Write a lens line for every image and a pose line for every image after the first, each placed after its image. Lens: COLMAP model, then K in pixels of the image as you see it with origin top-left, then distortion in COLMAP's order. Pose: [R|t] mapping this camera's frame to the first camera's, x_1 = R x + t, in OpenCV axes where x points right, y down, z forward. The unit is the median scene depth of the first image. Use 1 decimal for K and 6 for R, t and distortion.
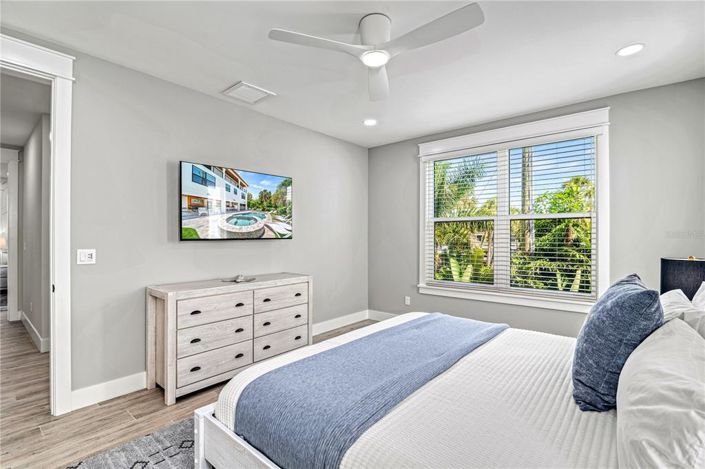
lens RADIAL K [[326.1, 0, 354.8], [0, 326.1, 235.5], [0, 0, 1]] dist [-0.002971, -0.000219]
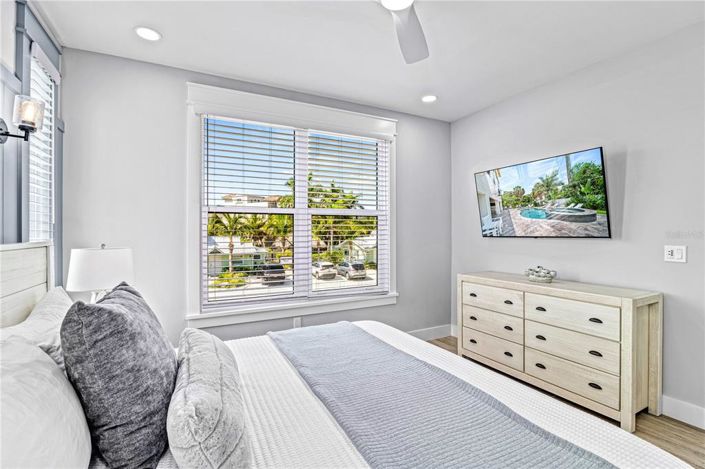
lens RADIAL K [[329.7, 0, 349.1], [0, 329.7, 234.7], [0, 0, 1]] dist [0.001038, 0.000219]
pose [[-0.390862, 0.003723, -0.920442, 0.686044], [0.005117, 0.999985, 0.001872, 0.006691], [0.920435, -0.003978, -0.390875, 0.880712]]
